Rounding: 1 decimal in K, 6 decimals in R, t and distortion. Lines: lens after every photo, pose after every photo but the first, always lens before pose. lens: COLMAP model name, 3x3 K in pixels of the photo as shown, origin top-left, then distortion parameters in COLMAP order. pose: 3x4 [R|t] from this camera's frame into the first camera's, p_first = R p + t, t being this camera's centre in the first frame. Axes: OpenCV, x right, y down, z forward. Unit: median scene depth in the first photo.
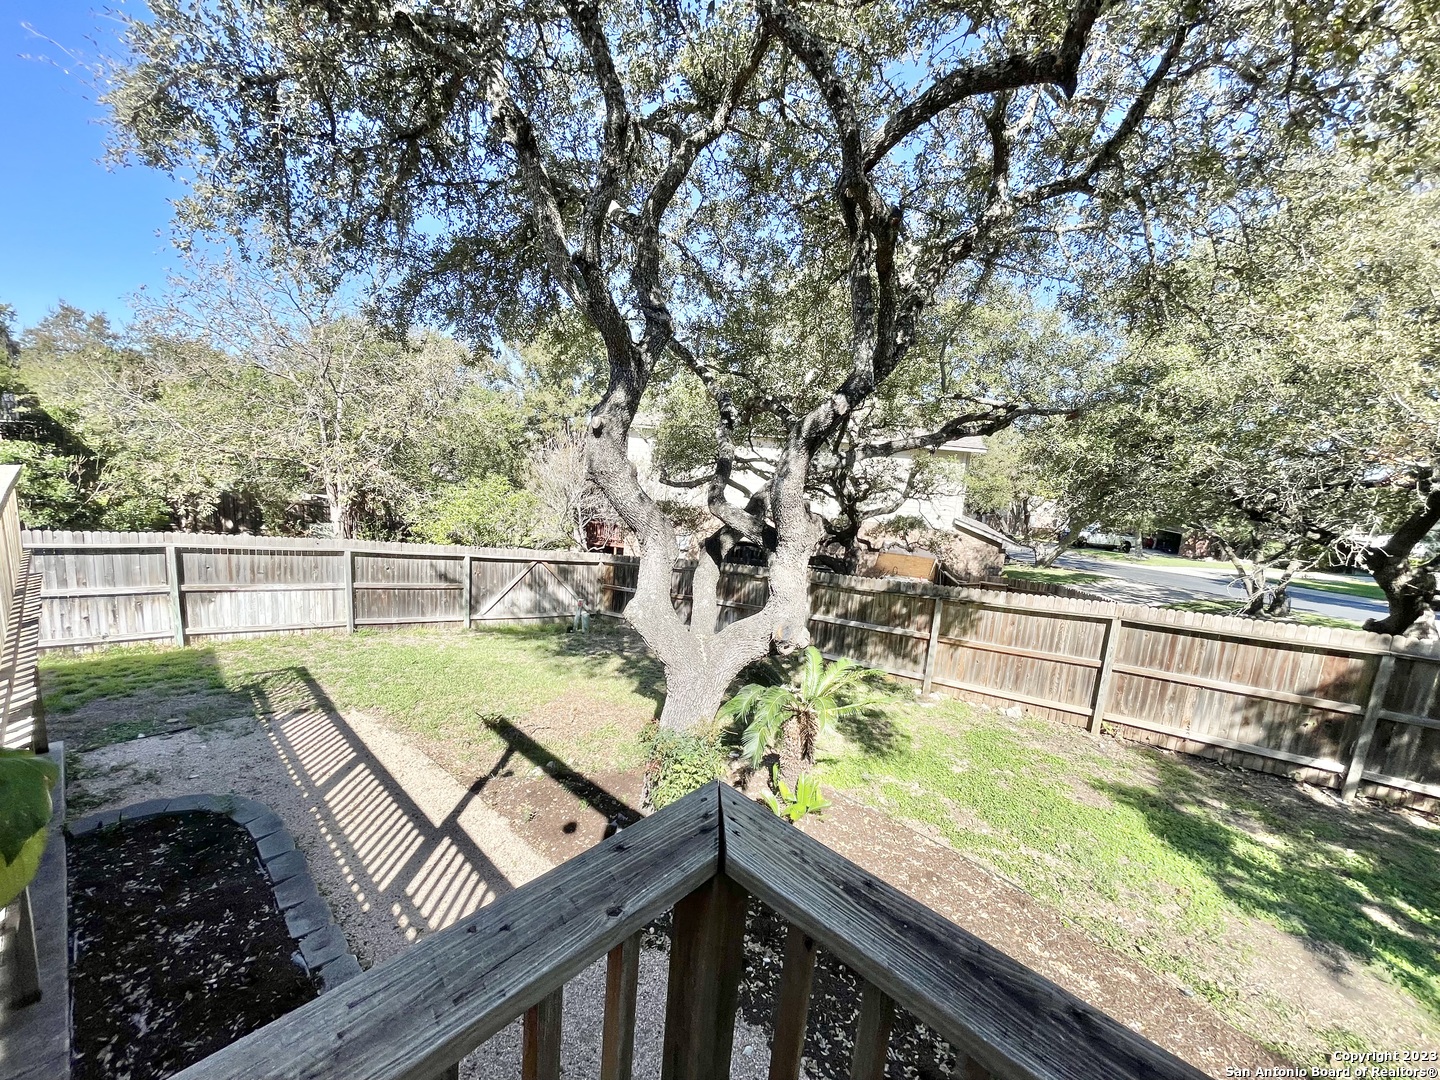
lens RADIAL K [[578.9, 0, 709.0], [0, 578.9, 537.0], [0, 0, 1]] dist [0.002719, -0.000413]
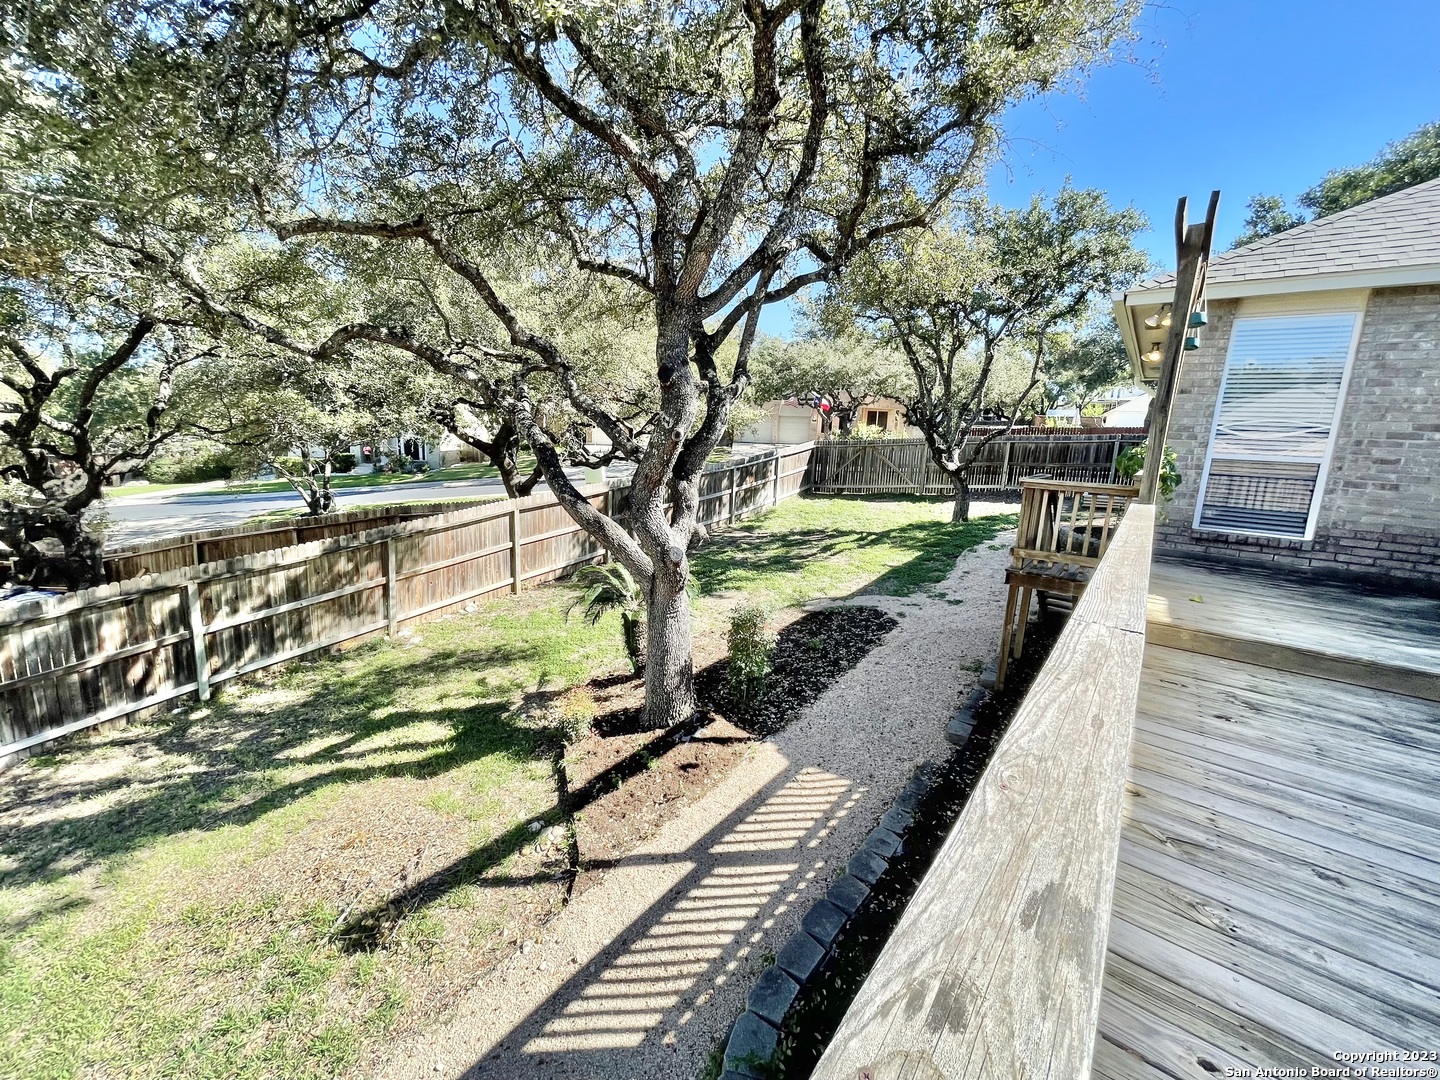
lens RADIAL K [[578.9, 0, 717.9], [0, 578.9, 537.3], [0, 0, 1]] dist [0.002719, -0.000413]
pose [[-0.080226, -0.259187, 0.962489, -0.724208], [0.116350, 0.956566, 0.267290, -0.116413], [-0.989963, 0.133430, -0.046585, 0.582639]]
